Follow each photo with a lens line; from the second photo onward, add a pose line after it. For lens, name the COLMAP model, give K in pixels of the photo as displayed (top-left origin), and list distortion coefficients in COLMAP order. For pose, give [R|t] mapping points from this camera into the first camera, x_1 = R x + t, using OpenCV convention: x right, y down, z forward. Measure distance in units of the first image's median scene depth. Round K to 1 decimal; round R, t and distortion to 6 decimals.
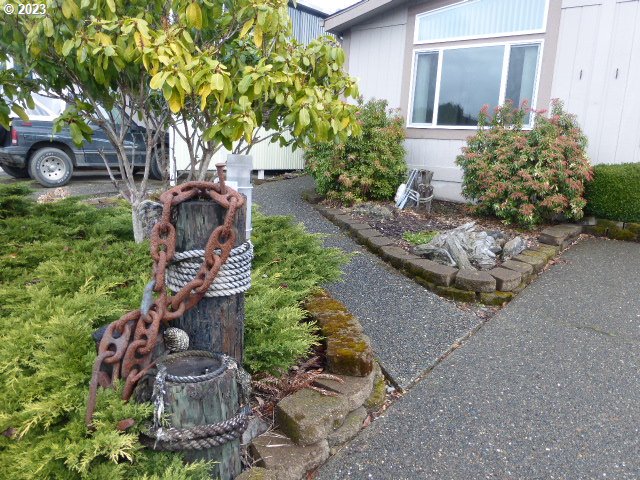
lens RADIAL K [[477.5, 0, 313.5], [0, 477.5, 238.4], [0, 0, 1]] dist [-0.022402, 0.015486]
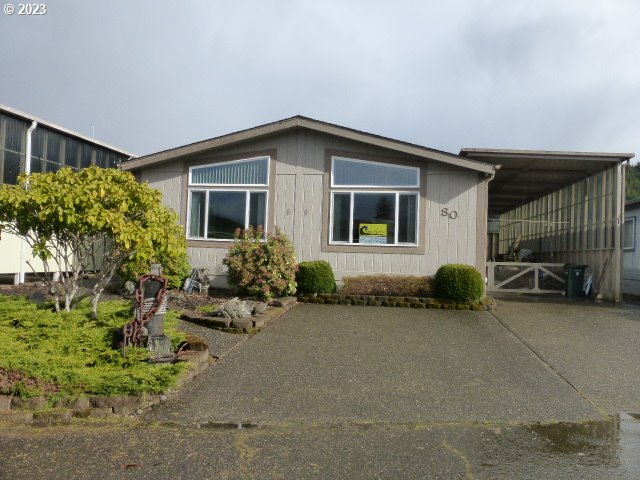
lens RADIAL K [[477.5, 0, 317.1], [0, 477.5, 243.5], [0, 0, 1]] dist [-0.022402, 0.015486]
pose [[0.870539, -0.003112, 0.492090, -0.220681], [0.098932, 0.980670, -0.168814, 0.080385], [-0.482053, 0.195643, 0.854019, -0.549469]]
